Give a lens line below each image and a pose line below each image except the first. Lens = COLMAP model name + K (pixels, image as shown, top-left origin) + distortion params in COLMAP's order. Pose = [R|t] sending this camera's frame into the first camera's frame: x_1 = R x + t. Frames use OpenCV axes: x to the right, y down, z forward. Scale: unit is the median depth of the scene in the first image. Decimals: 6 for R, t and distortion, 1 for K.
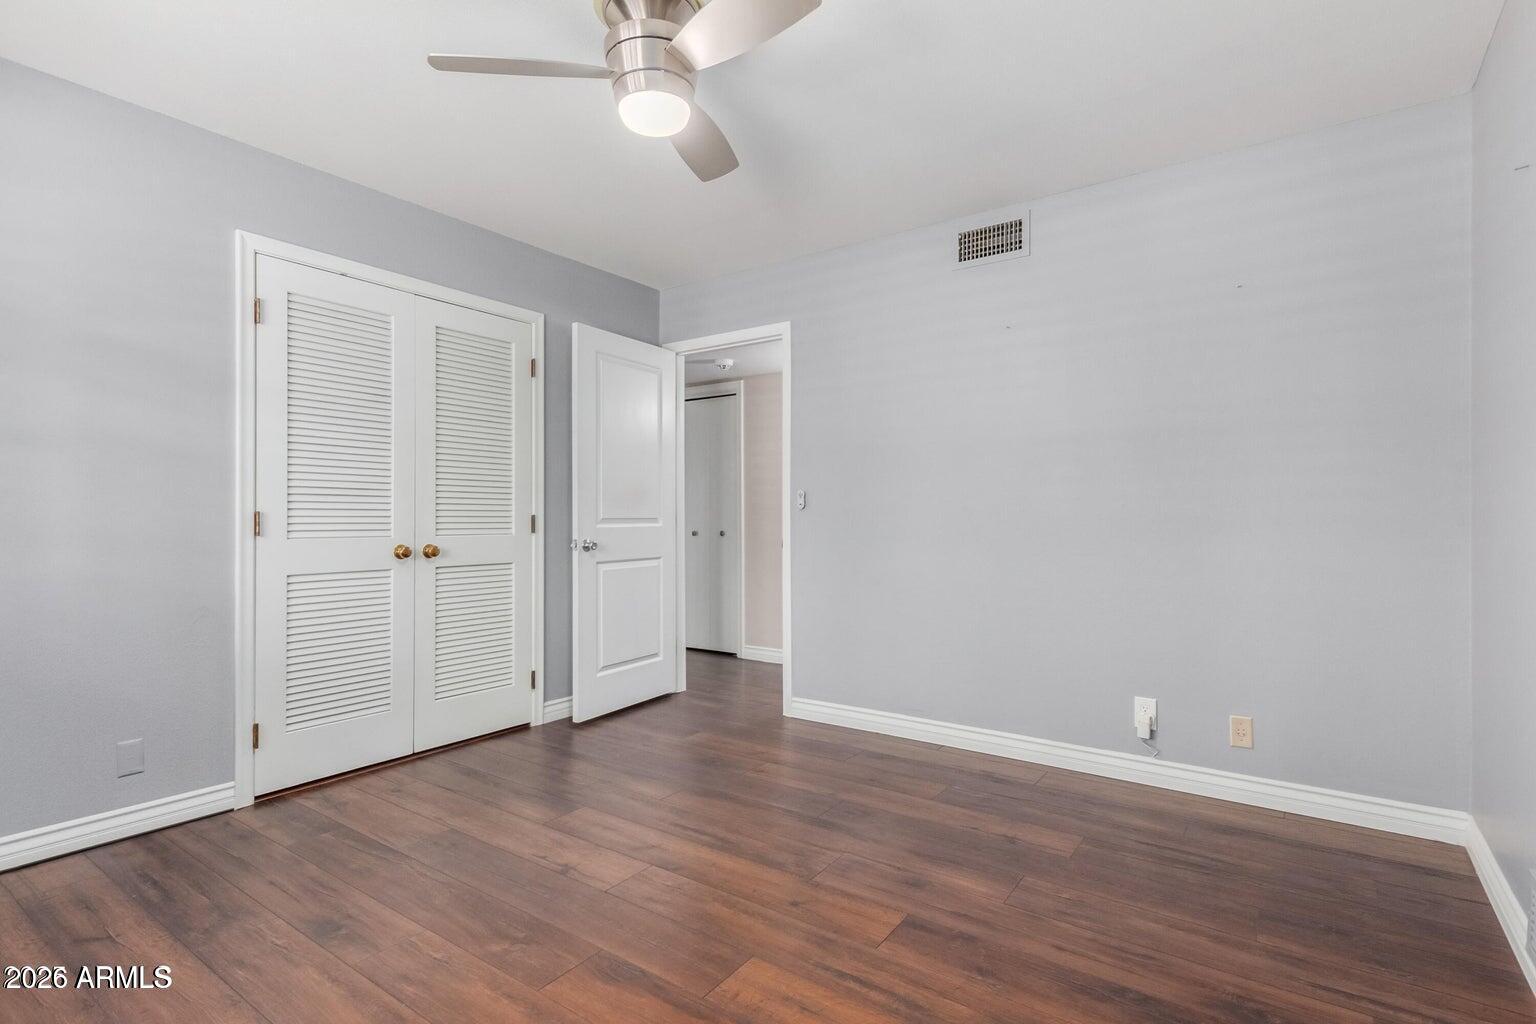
lens RADIAL K [[753.4, 0, 769.2], [0, 753.4, 514.7], [0, 0, 1]] dist [0.011895, -0.000918]
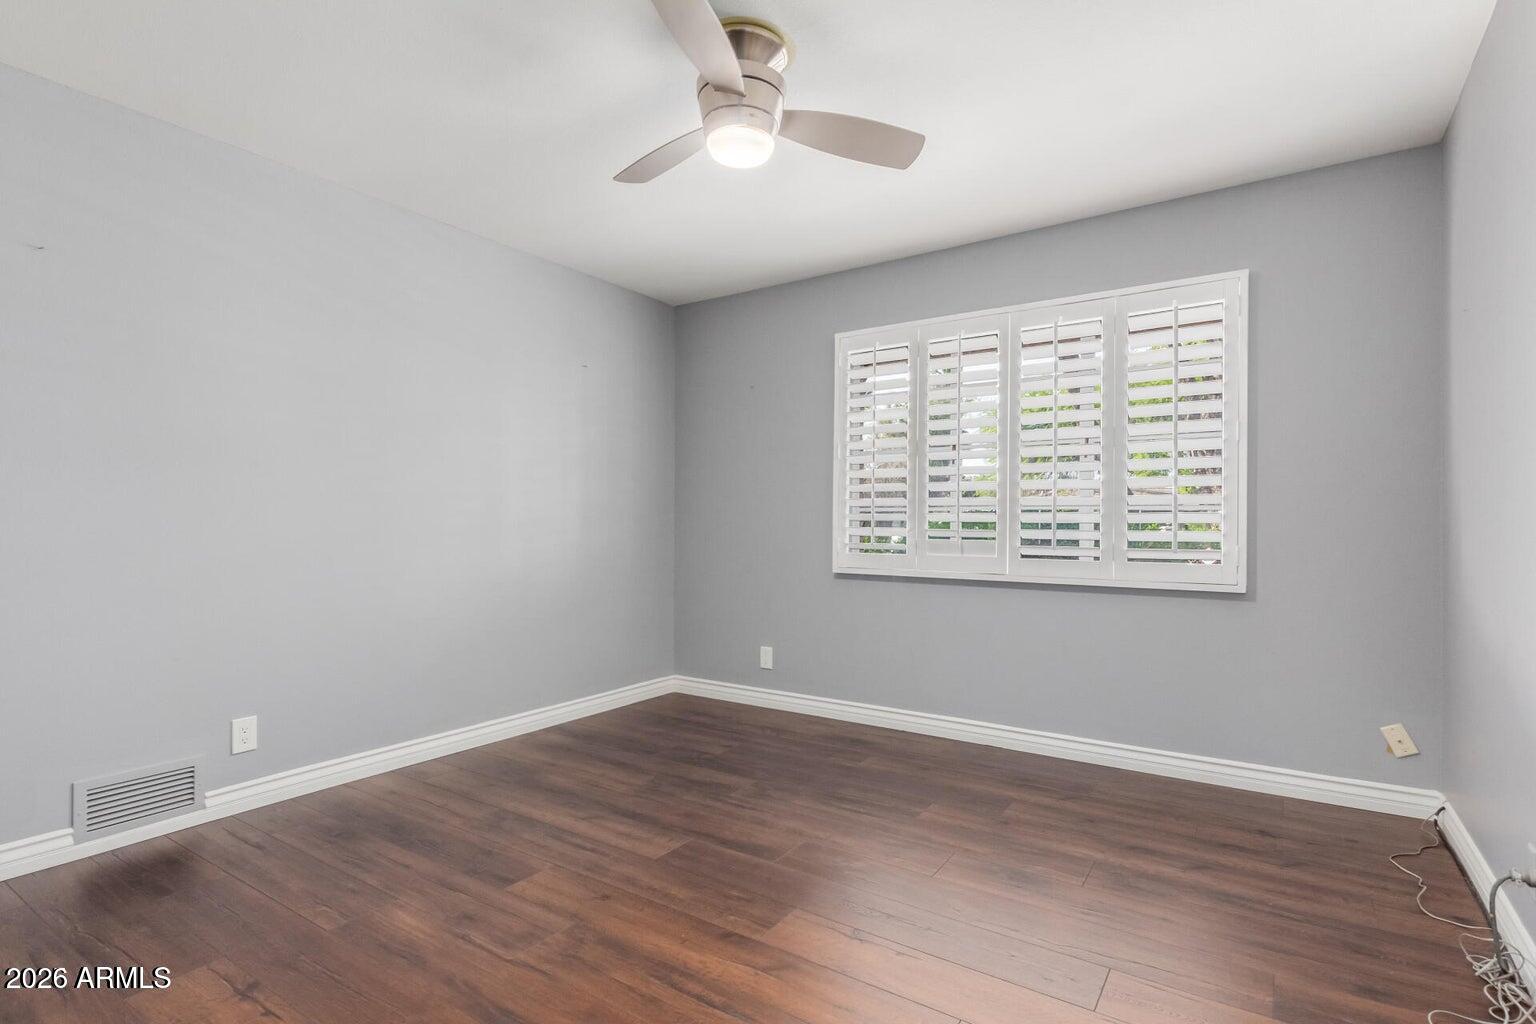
lens RADIAL K [[753.4, 0, 769.7], [0, 753.4, 519.9], [0, 0, 1]] dist [0.011895, -0.000918]
pose [[-0.999549, -0.000114, -0.030020, -0.156672], [0.000122, 0.999969, -0.007862, 0.010387], [0.030020, -0.007862, -0.999518, 2.012584]]
